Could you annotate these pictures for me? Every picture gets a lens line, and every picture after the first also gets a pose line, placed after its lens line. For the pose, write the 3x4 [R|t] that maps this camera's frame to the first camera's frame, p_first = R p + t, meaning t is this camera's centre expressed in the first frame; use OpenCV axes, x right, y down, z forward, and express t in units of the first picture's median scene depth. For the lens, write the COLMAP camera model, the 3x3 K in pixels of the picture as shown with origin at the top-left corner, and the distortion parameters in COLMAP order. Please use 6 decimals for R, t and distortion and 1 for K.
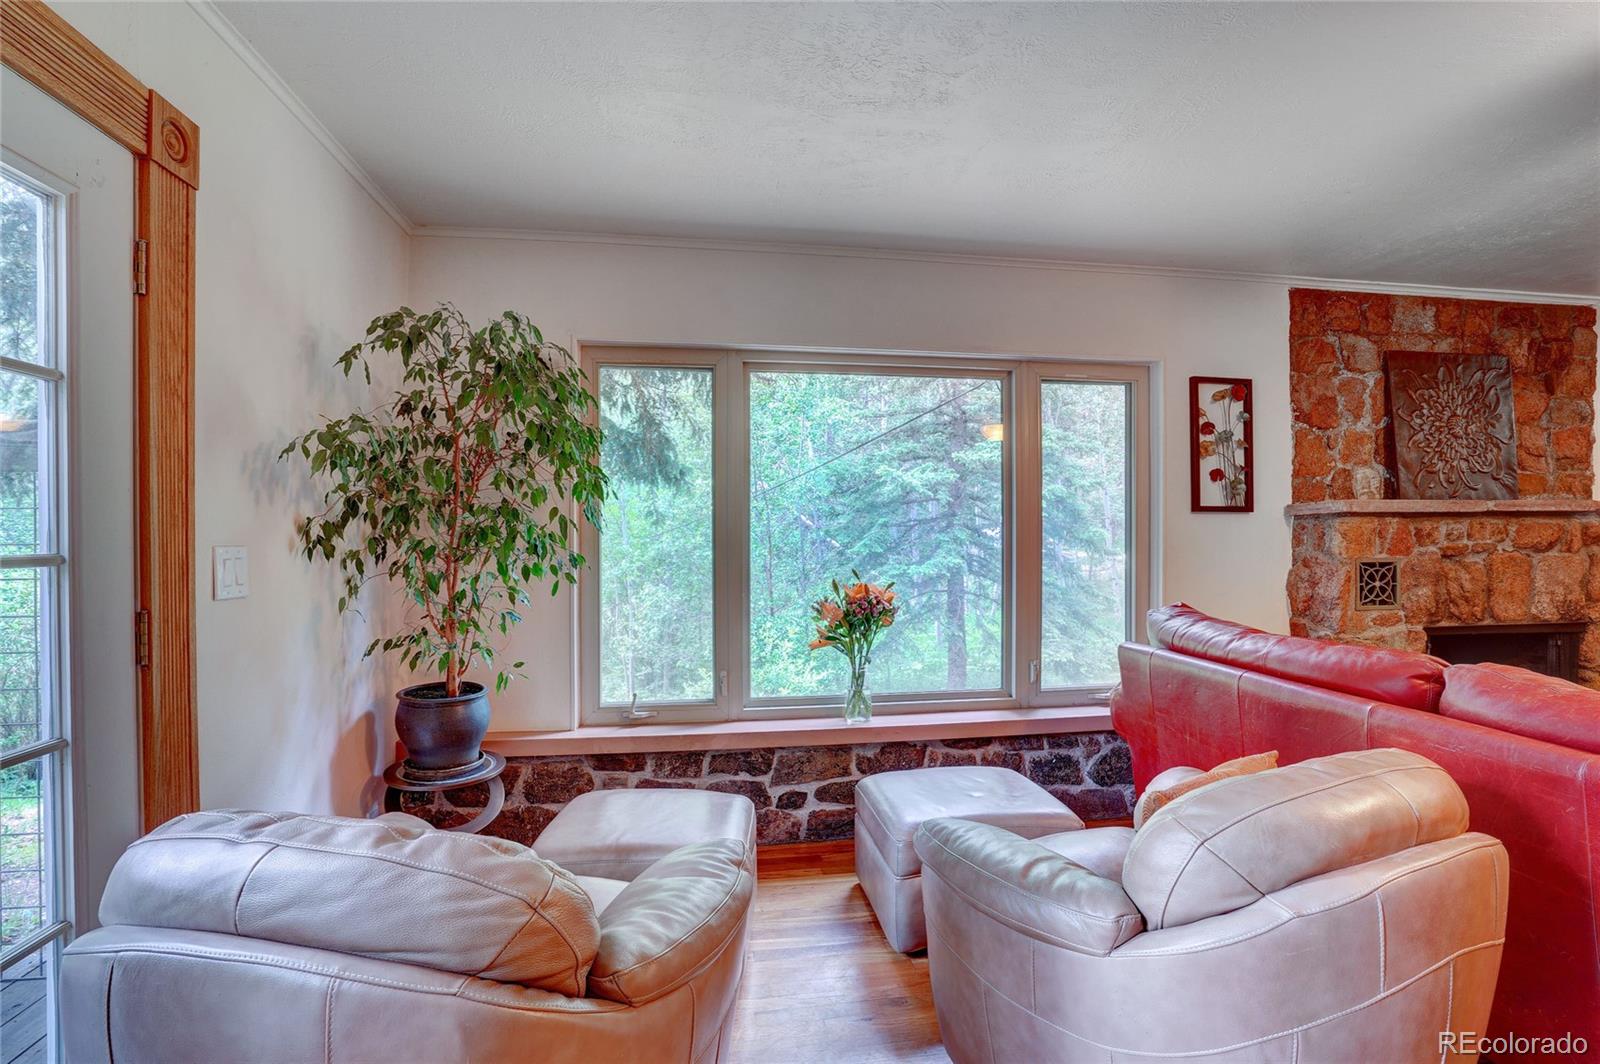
lens RADIAL K [[742.0, 0, 798.2], [0, 742.0, 533.3], [0, 0, 1]] dist [-0.062715, 0.023610]
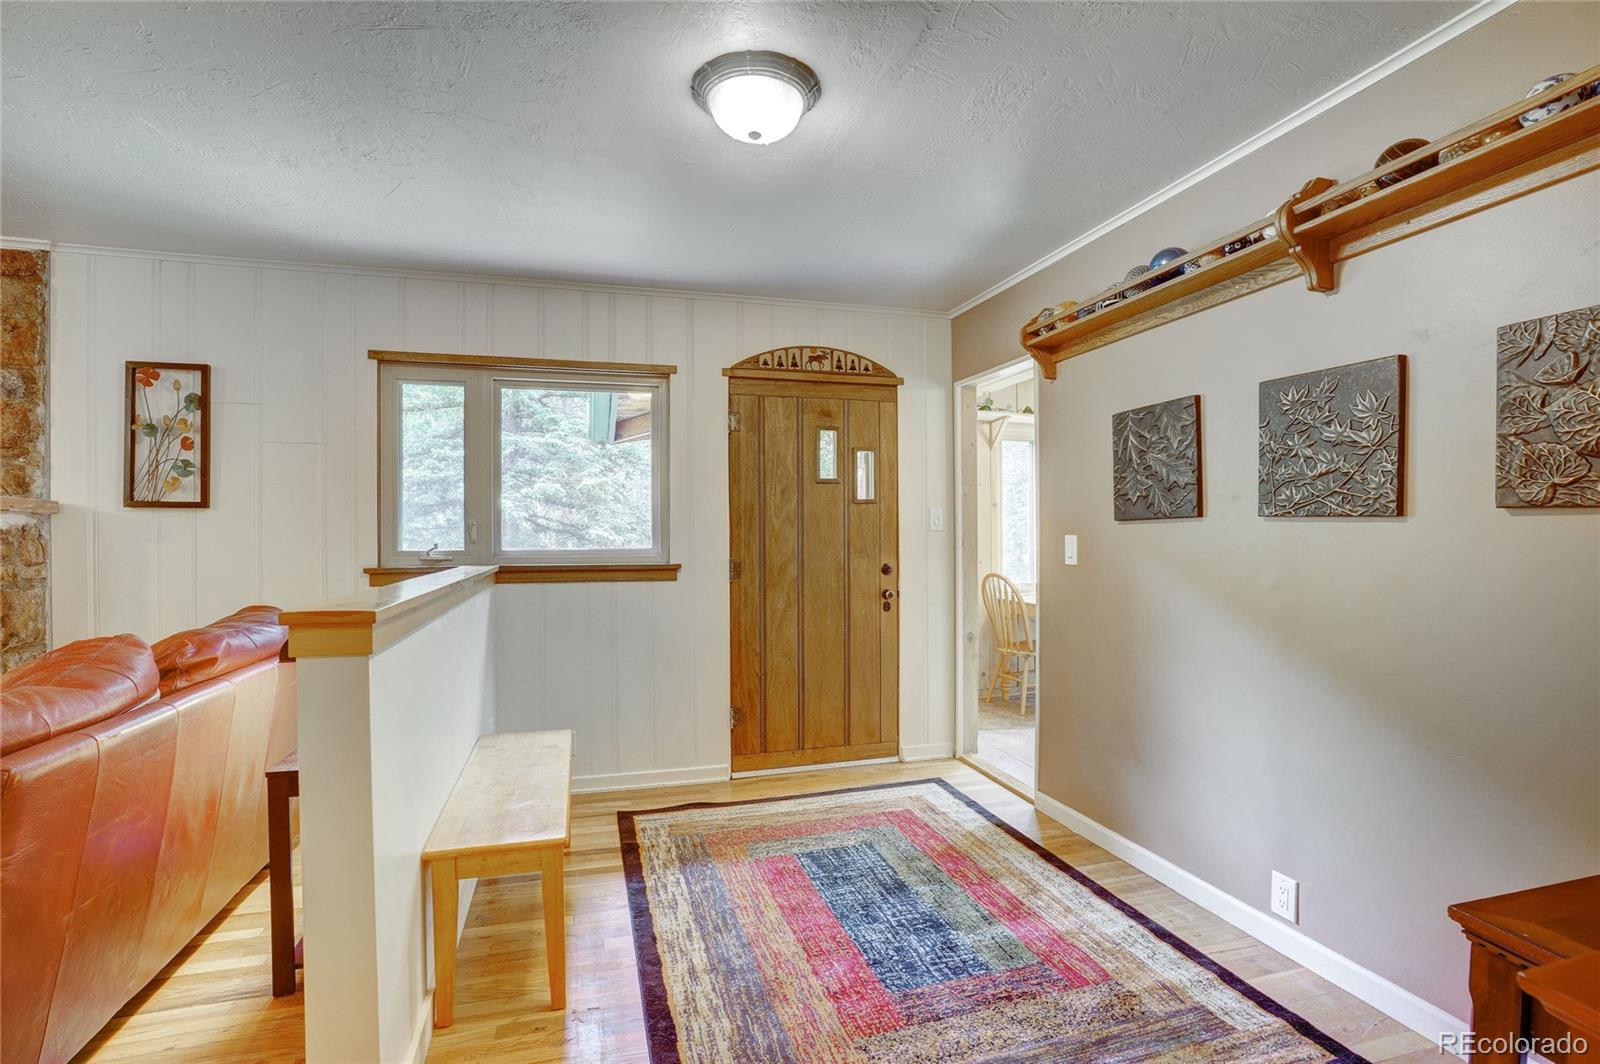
lens RADIAL K [[742.0, 0, 797.6], [0, 742.0, 535.7], [0, 0, 1]] dist [-0.062715, 0.023610]
pose [[0.991320, -0.002811, 0.131443, 2.048127], [0.002771, 0.999996, 0.000489, -0.000734], [-0.131444, -0.000120, 0.991324, 0.114934]]
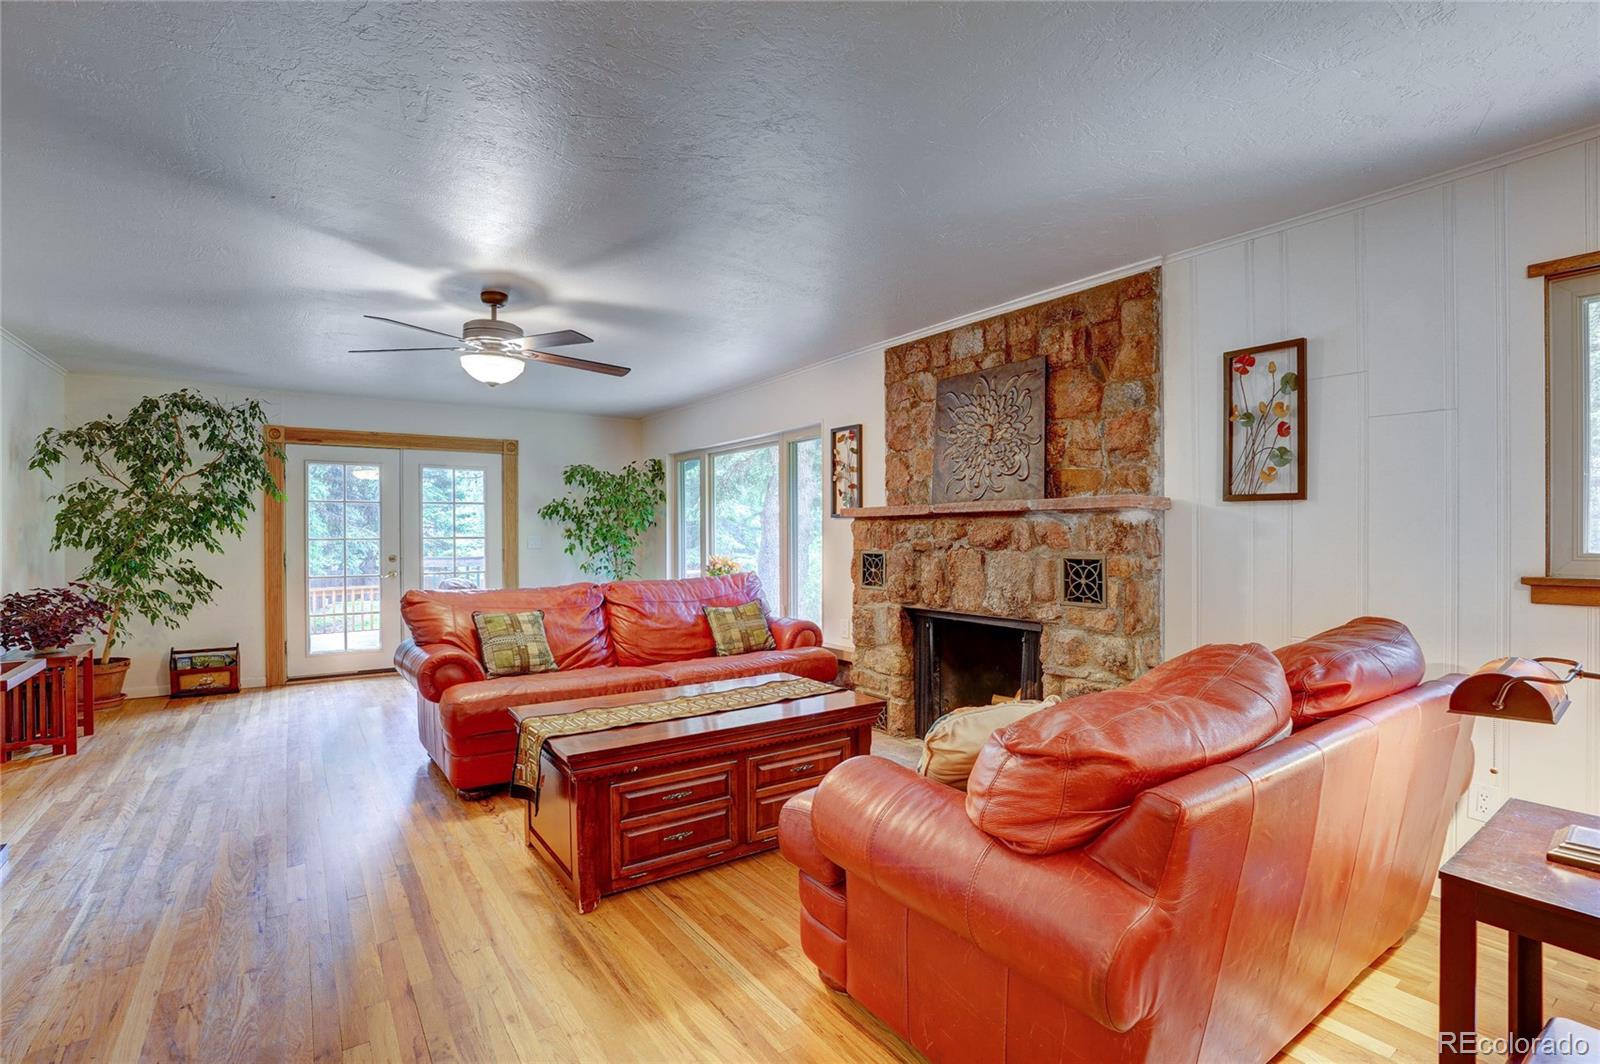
lens RADIAL K [[742.0, 0, 796.4], [0, 742.0, 535.0], [0, 0, 1]] dist [-0.062715, 0.023610]
pose [[0.445288, 0.003958, -0.895379, 1.896934], [0.001697, 0.999985, 0.005264, -0.002564], [0.895386, -0.003864, 0.445275, 0.243023]]
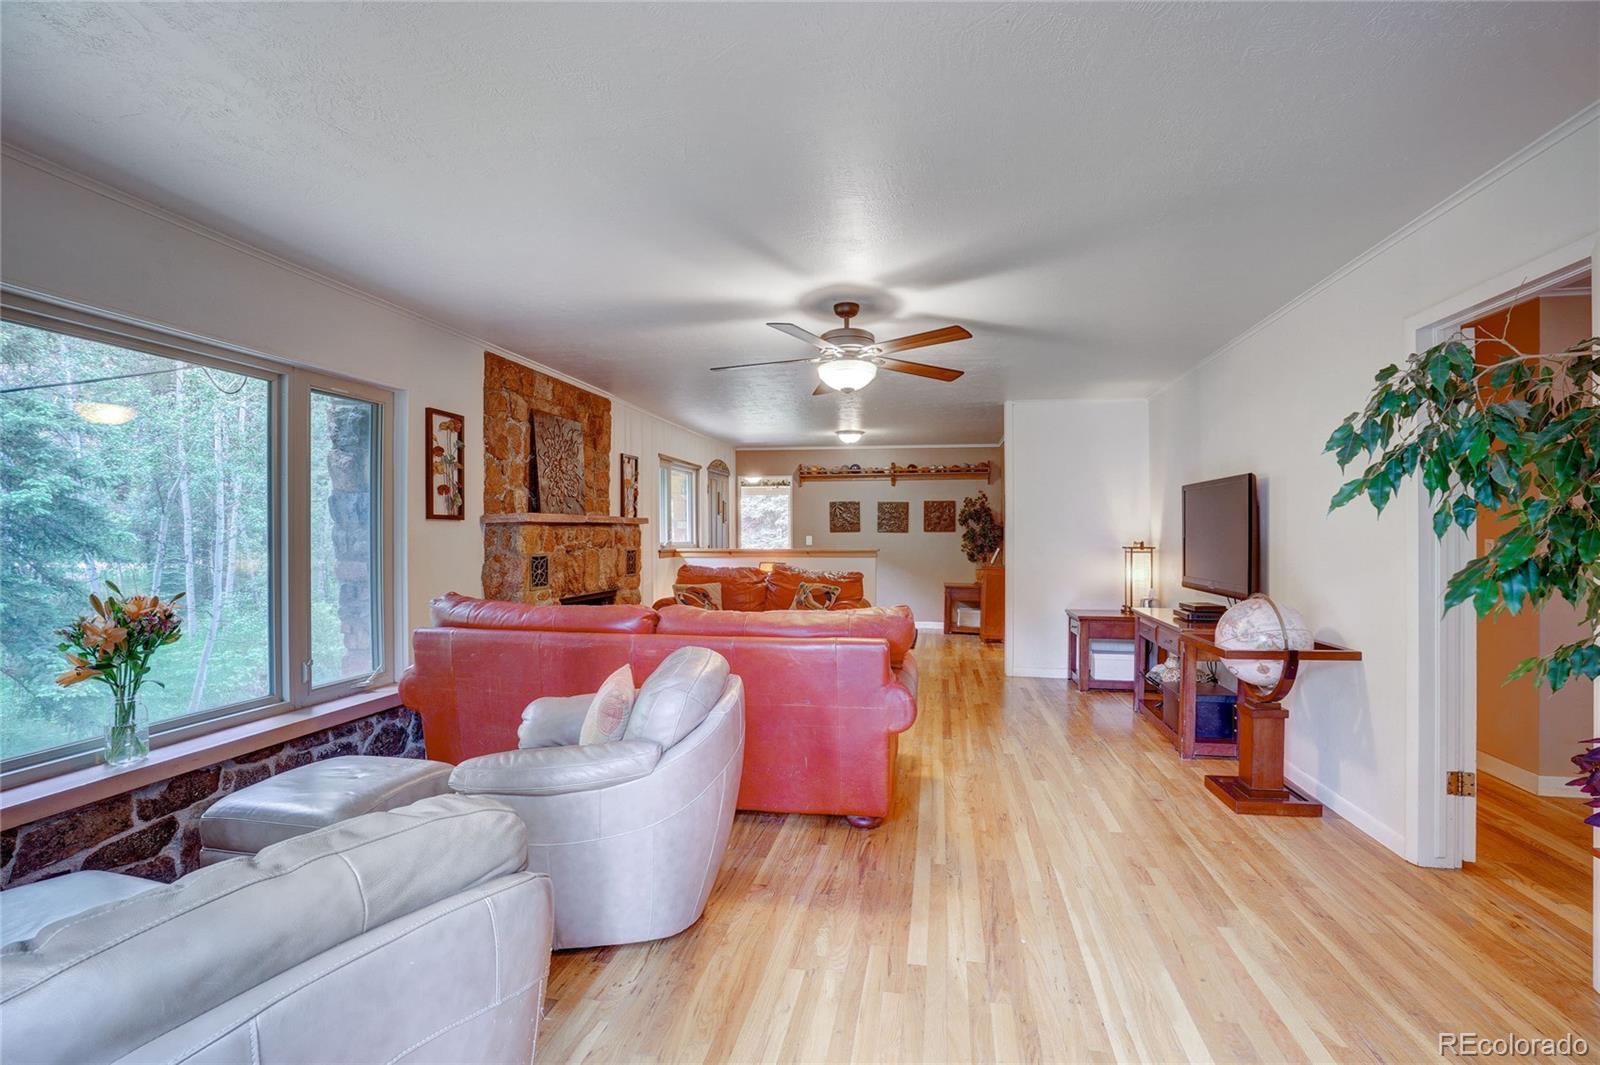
lens RADIAL K [[742.0, 0, 792.5], [0, 742.0, 536.9], [0, 0, 1]] dist [-0.062715, 0.023610]
pose [[0.336324, -0.002450, 0.941743, -0.400551], [0.002186, 0.999996, 0.001821, -0.000848], [-0.941744, 0.001446, 0.336328, 0.020978]]
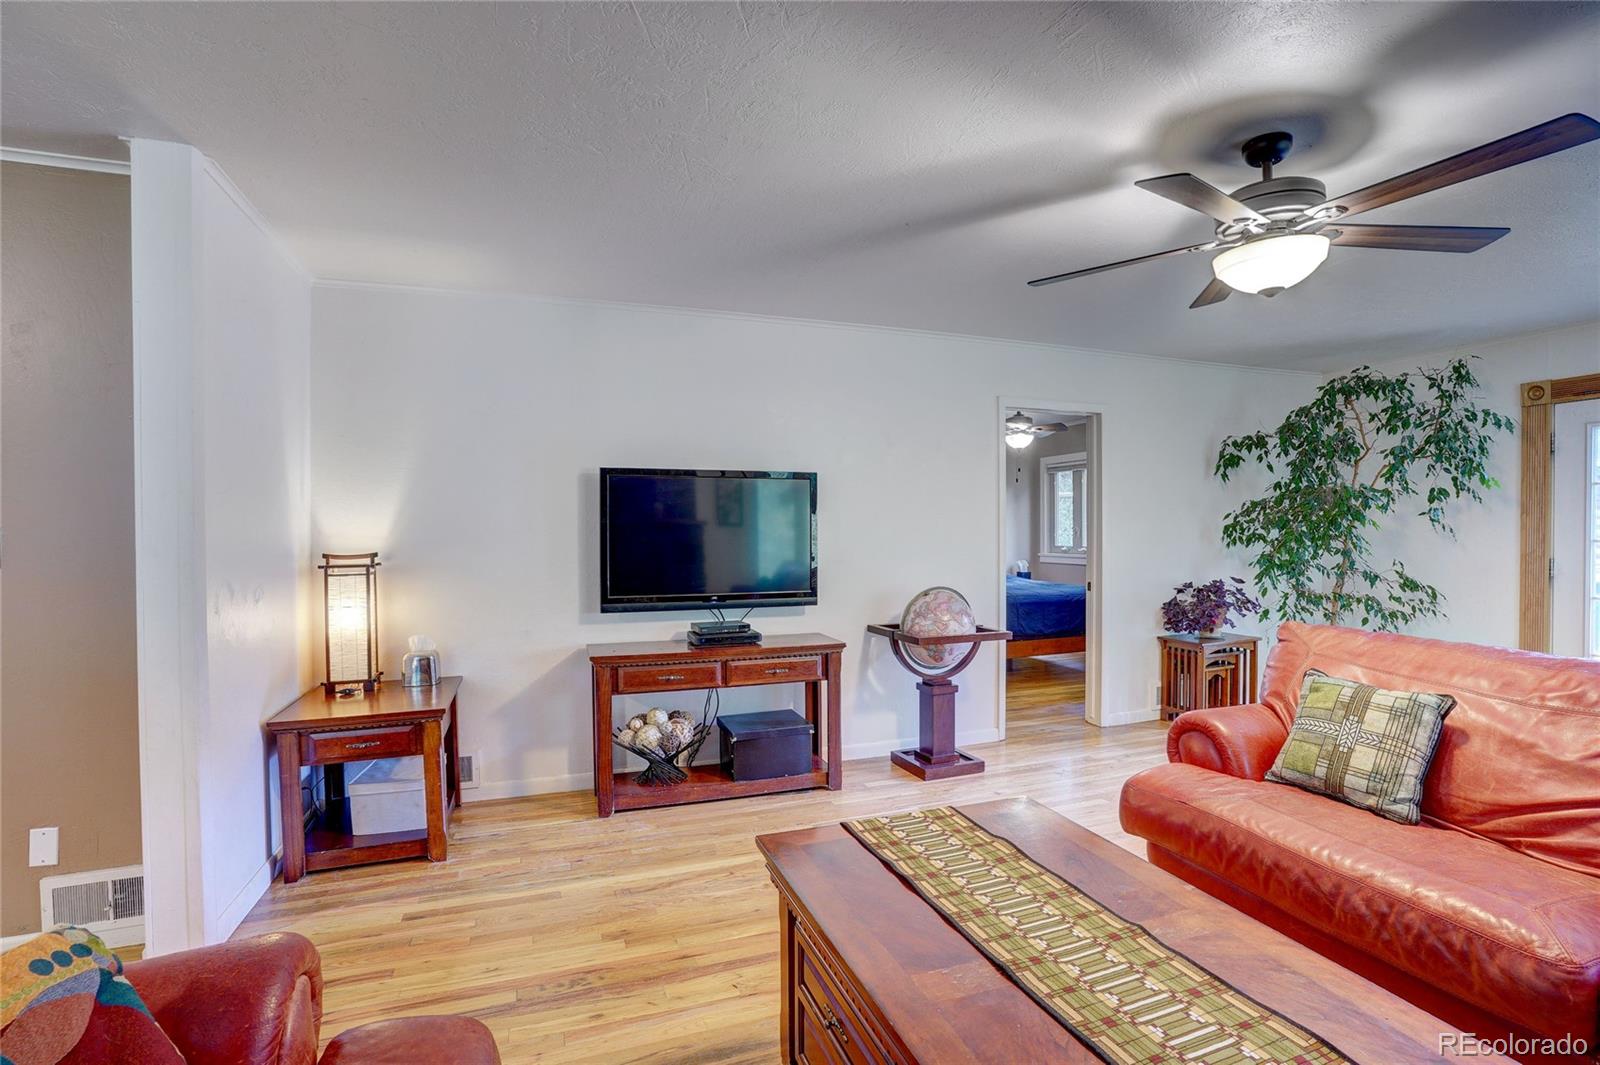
lens RADIAL K [[742.0, 0, 798.9], [0, 742.0, 540.3], [0, 0, 1]] dist [-0.062715, 0.023610]
pose [[-0.980491, 0.011459, -0.196232, 1.252908], [0.008586, 0.999843, 0.015484, -0.014086], [0.196378, 0.013497, -0.980435, 0.881485]]
